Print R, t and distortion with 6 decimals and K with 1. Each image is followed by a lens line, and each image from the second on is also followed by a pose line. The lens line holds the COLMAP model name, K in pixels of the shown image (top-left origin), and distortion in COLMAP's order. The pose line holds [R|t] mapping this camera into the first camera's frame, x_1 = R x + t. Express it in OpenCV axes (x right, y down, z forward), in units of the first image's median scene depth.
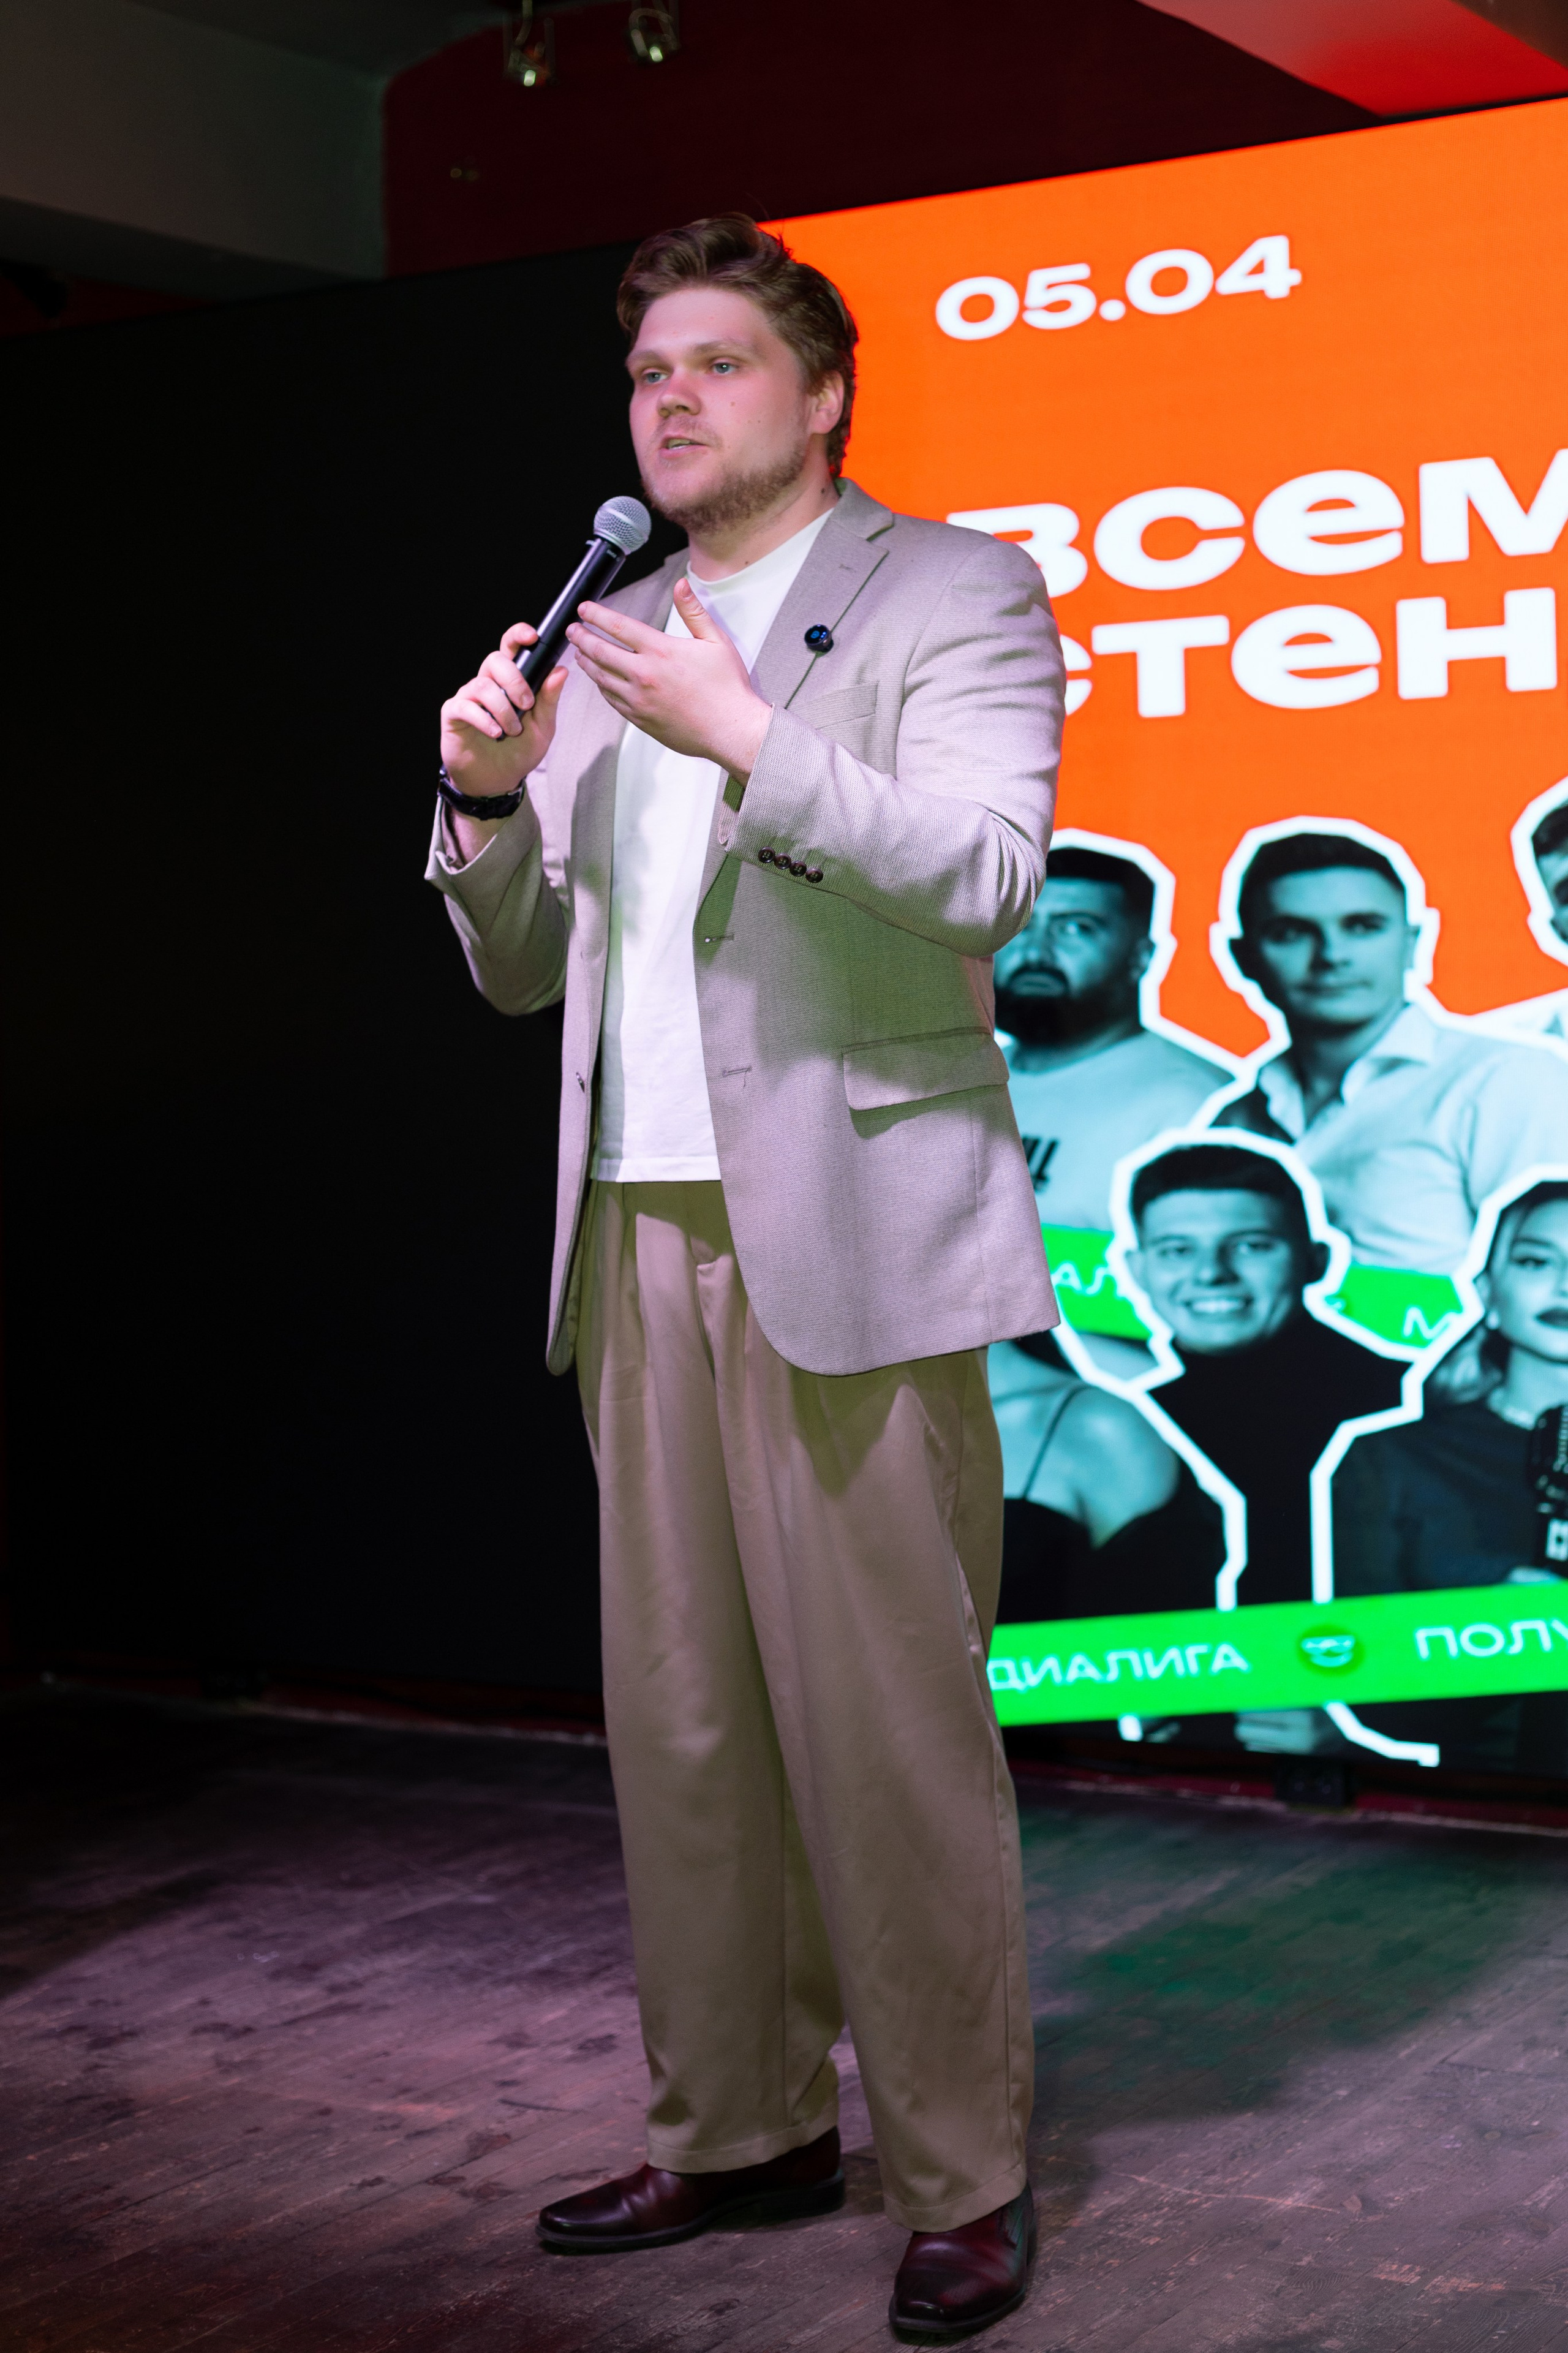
lens RADIAL K [[3770.2, 0, 831.9], [0, 3770.2, 1067.4], [0, 0, 1]] dist [0.015685, -0.013443]
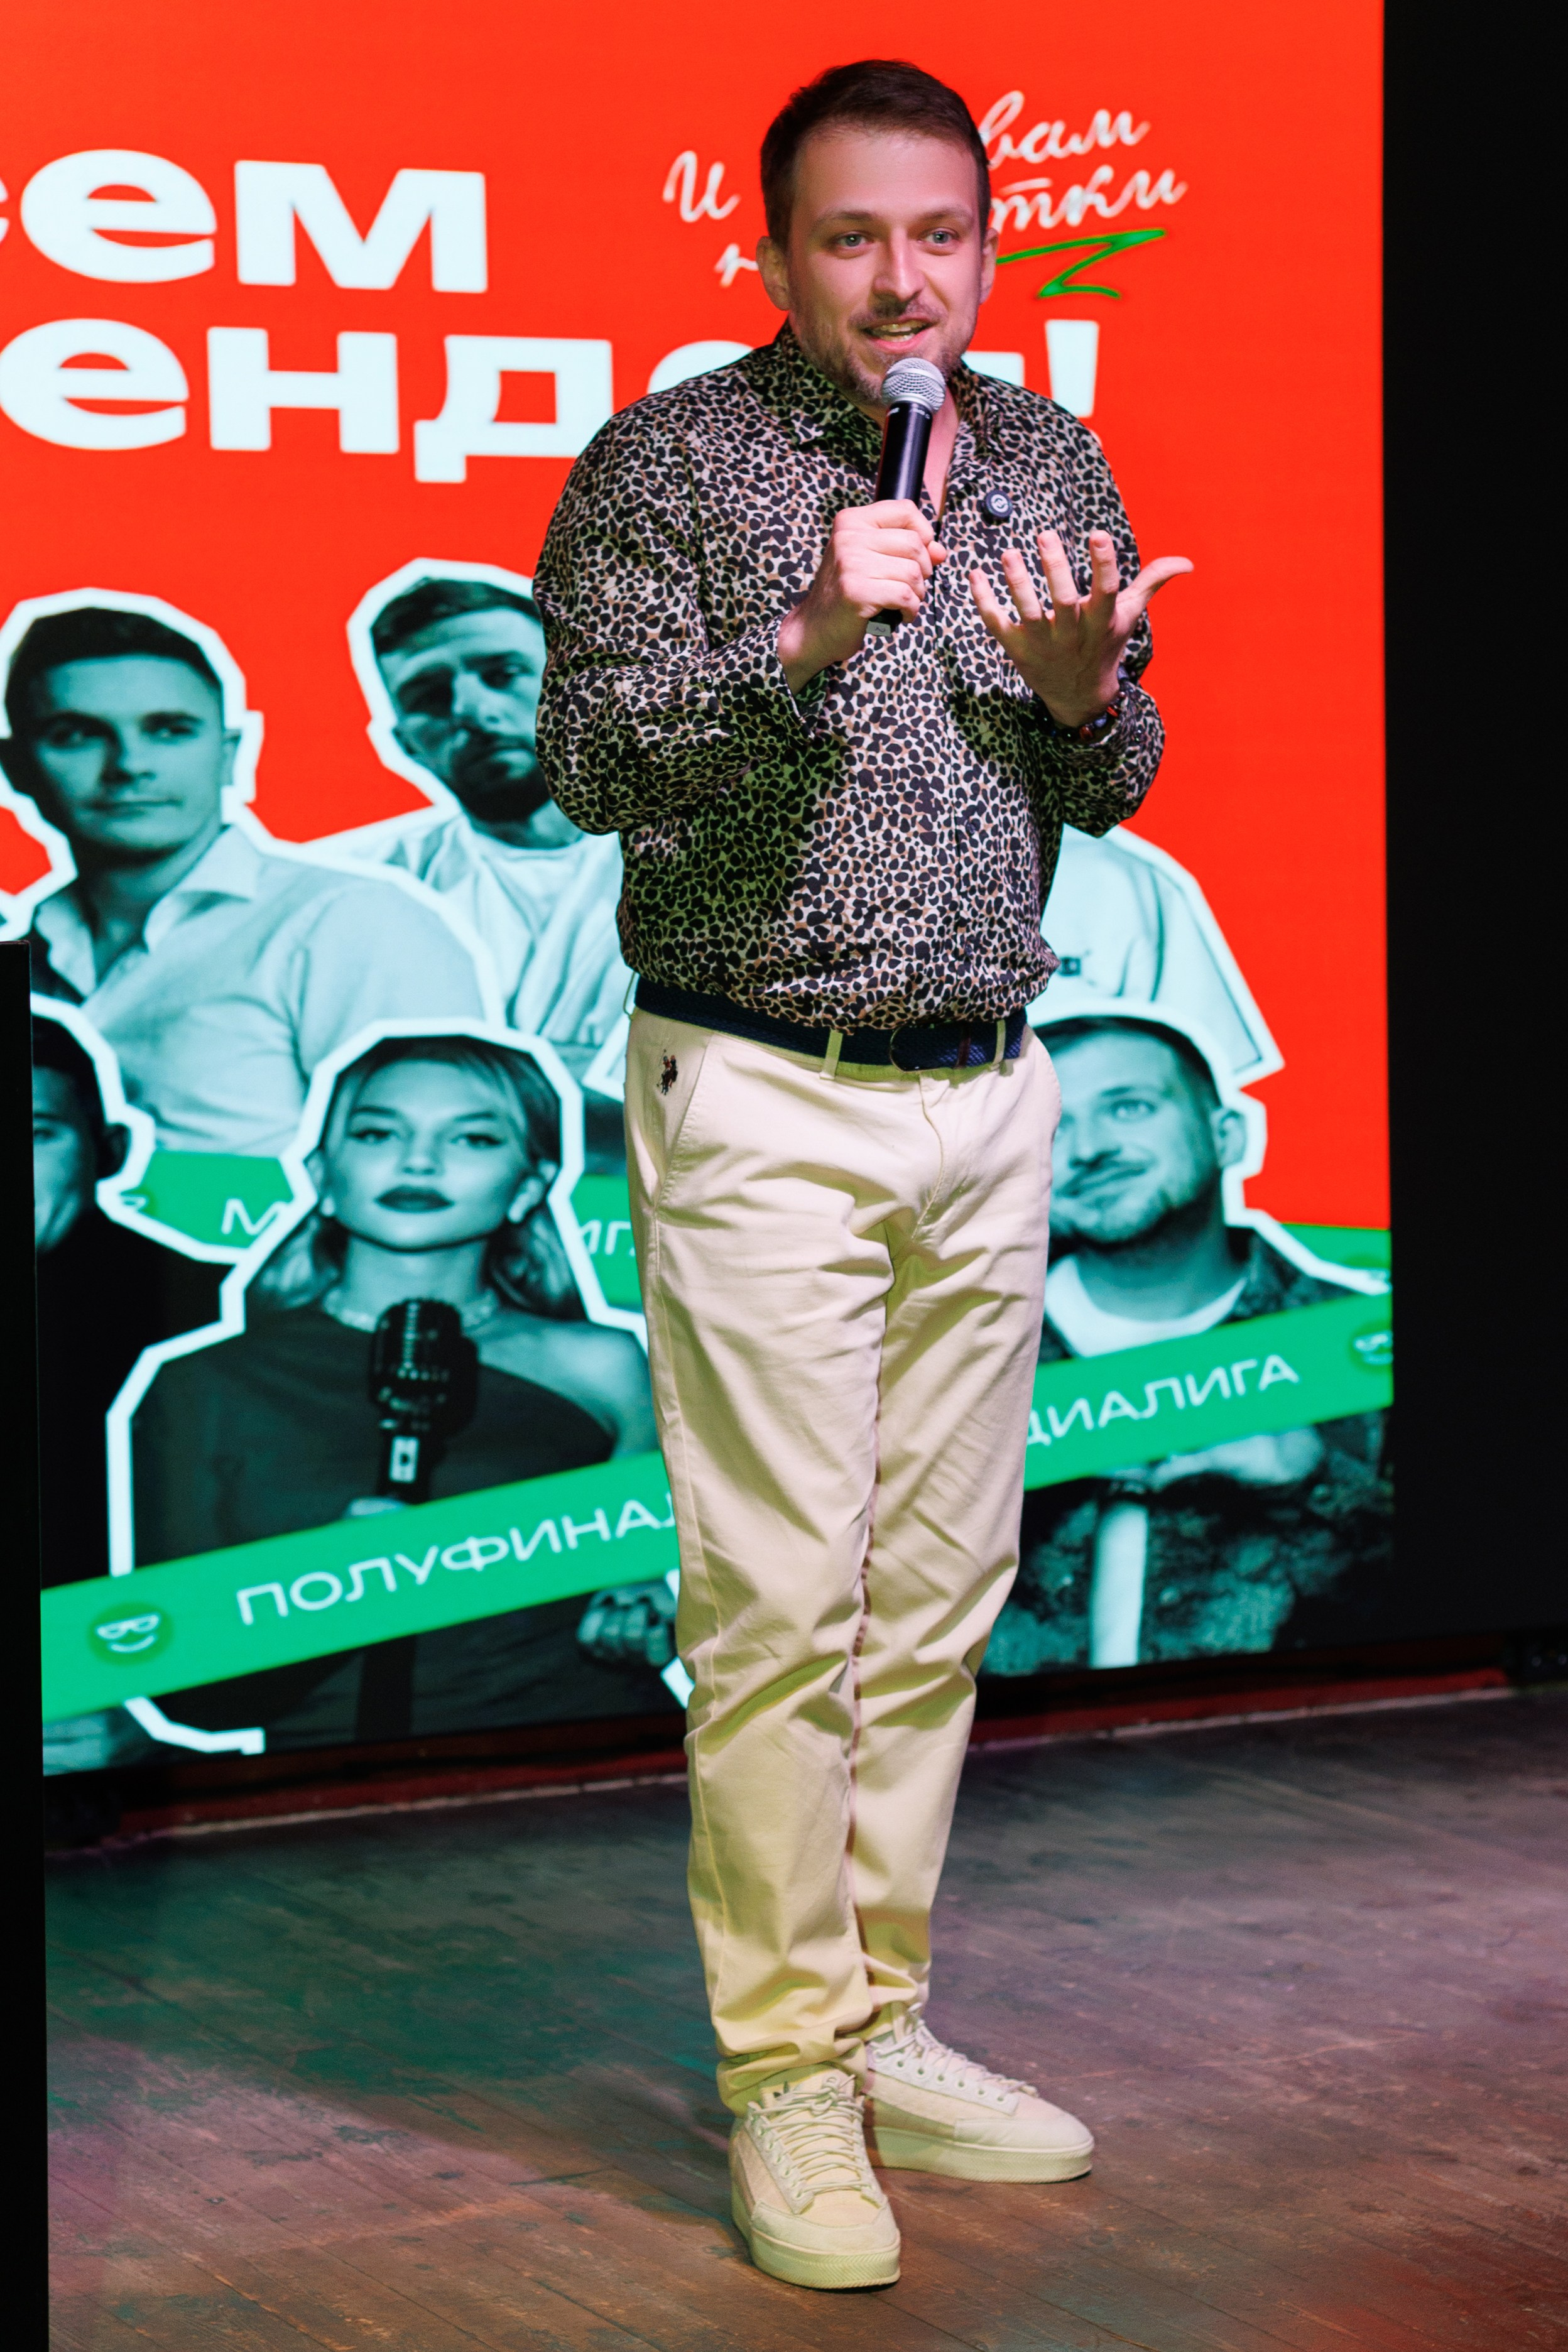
lens RADIAL K [[5462.4, 0, 772.1], [0, 5462.4, 1194.7], [0, 0, 1]] dist [0.177416, 0.685218]
pose [[0.510641, -0.037417, 0.858980, -0.801791], [0.017838, 0.999299, 0.032925, 0.025587], [-0.859609, -0.001490, 0.510950, 0.289522]]
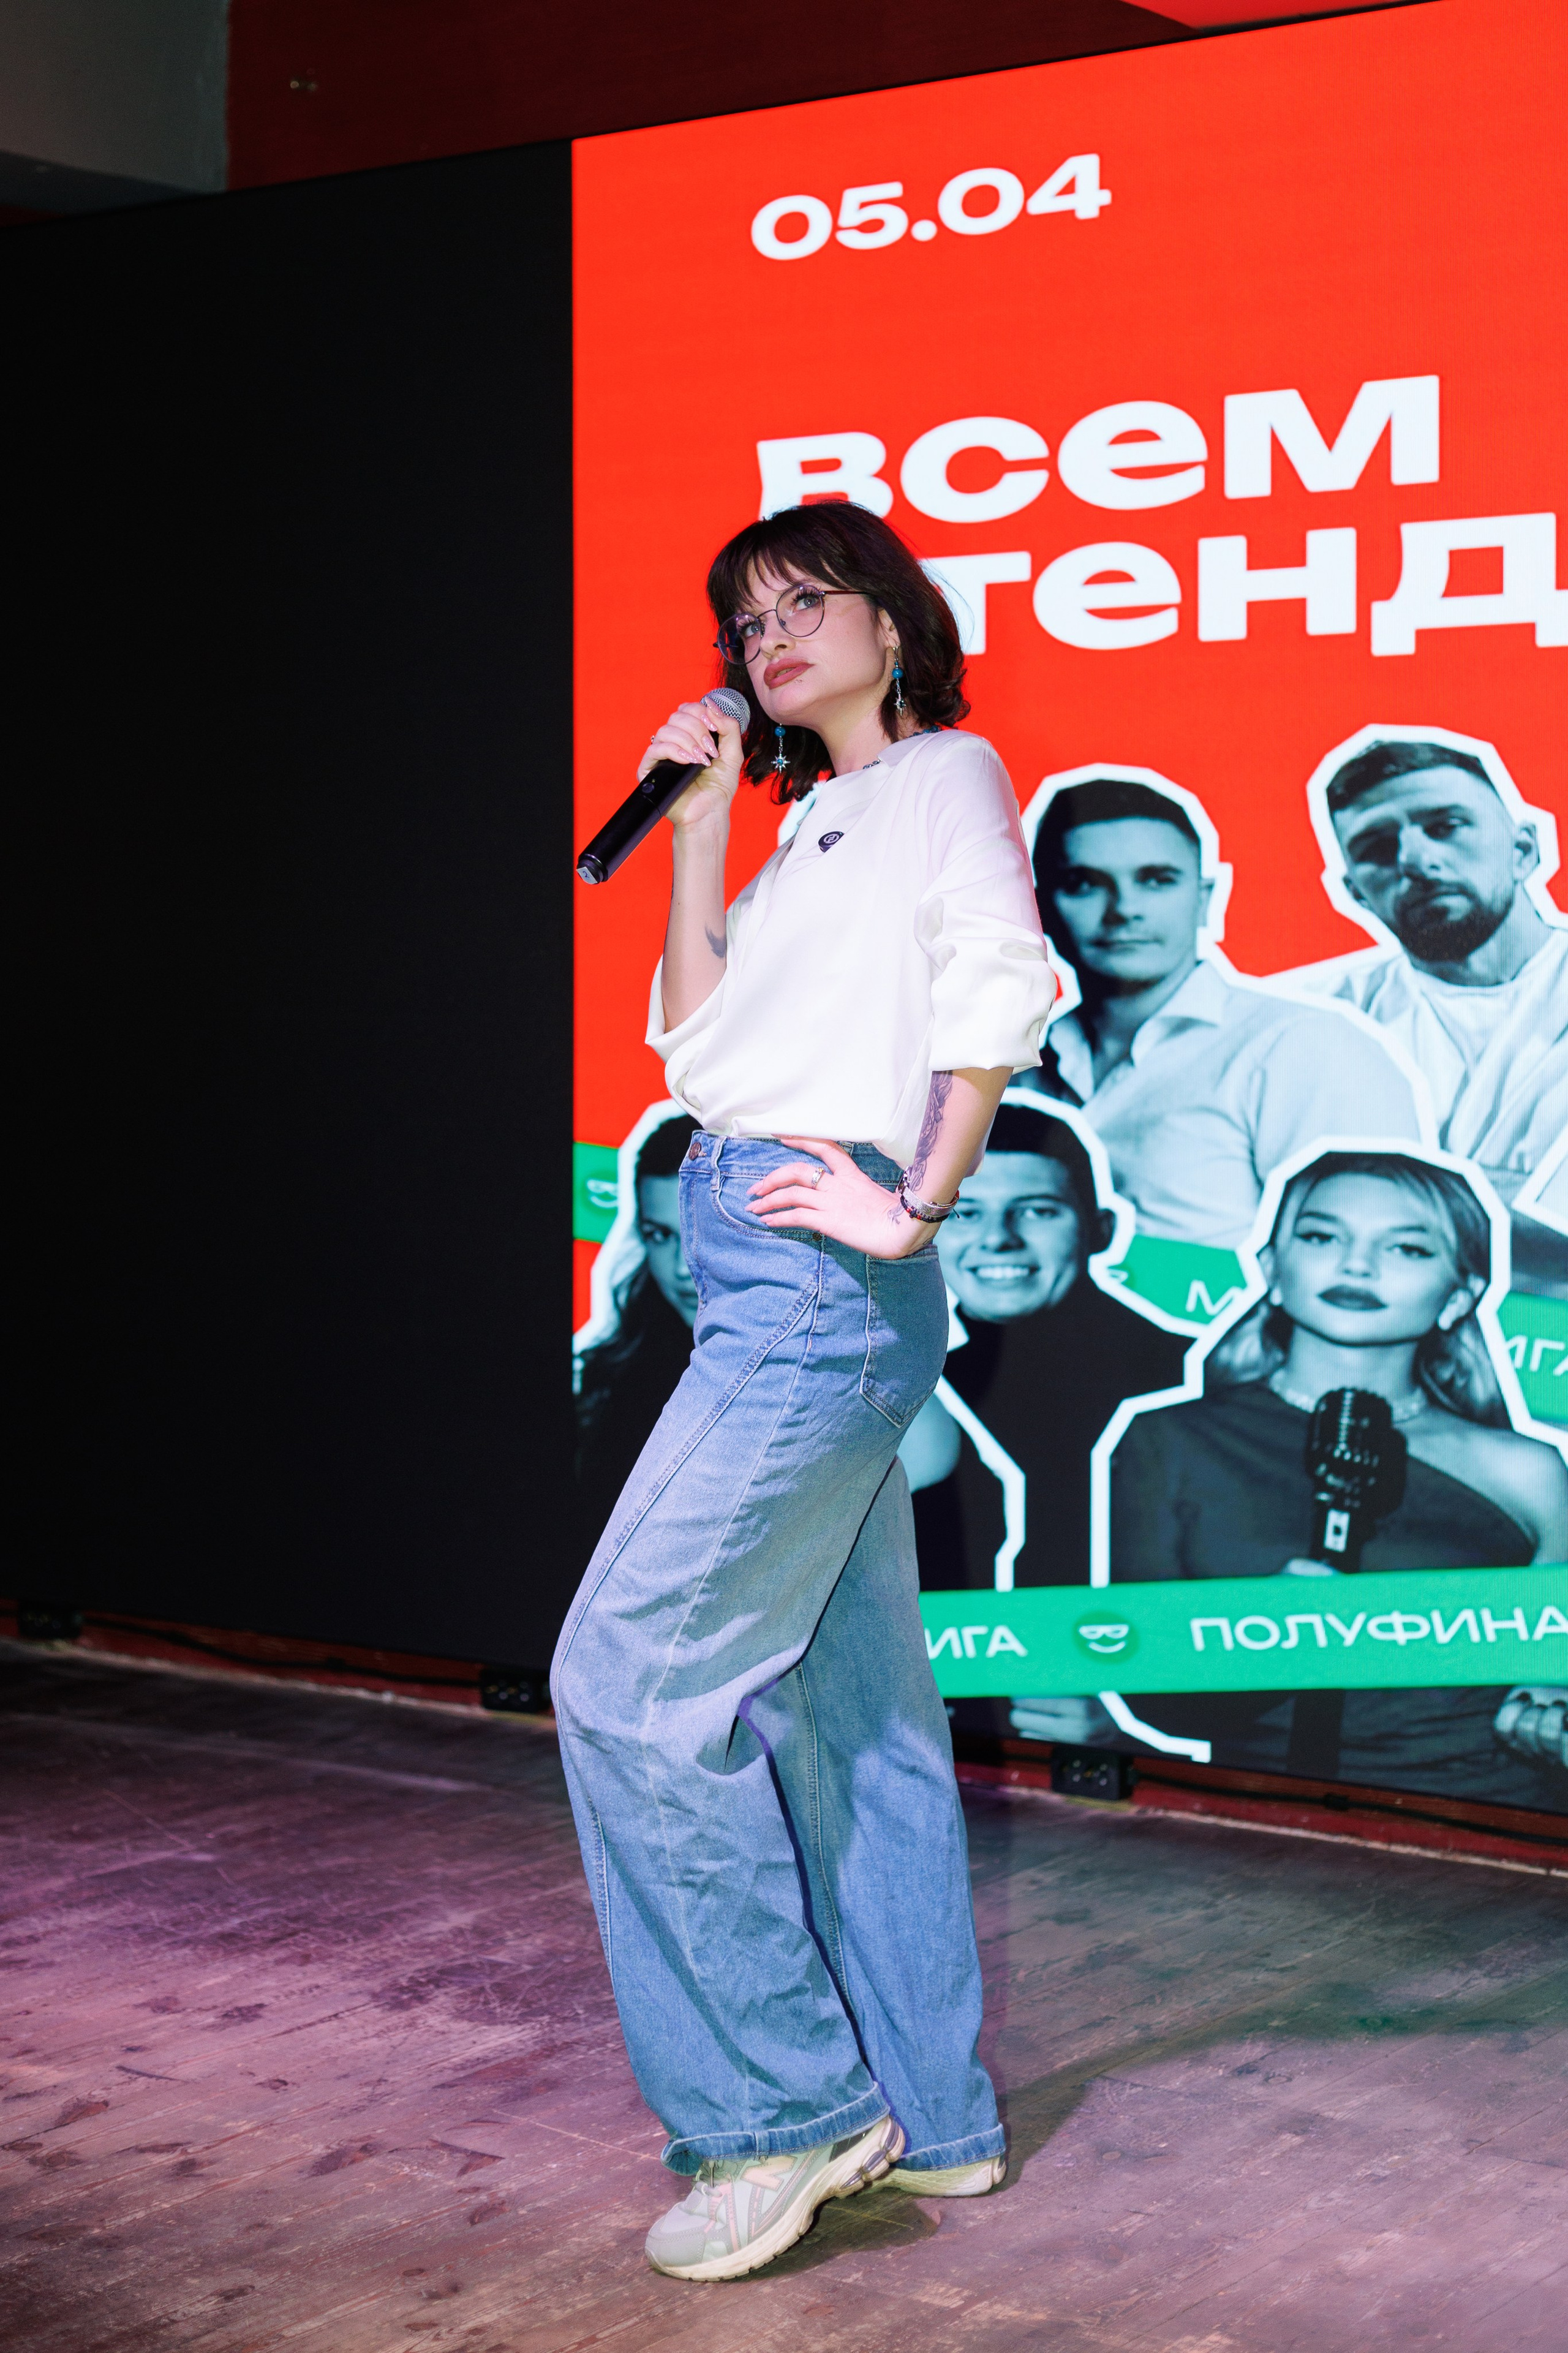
lens RADIAL K [[3868.8, 0, 662.5], [0, 3868.8, 1024.9], [0, 0, 1]] dist [0.008629, 0.019862]
pose [[0.995754, 0.026230, -0.088233, 0.103503], [-0.025829, 0.999650, 0.005677, -0.003031], [0.088351, -0.003374, 0.996084, 0.015018]]
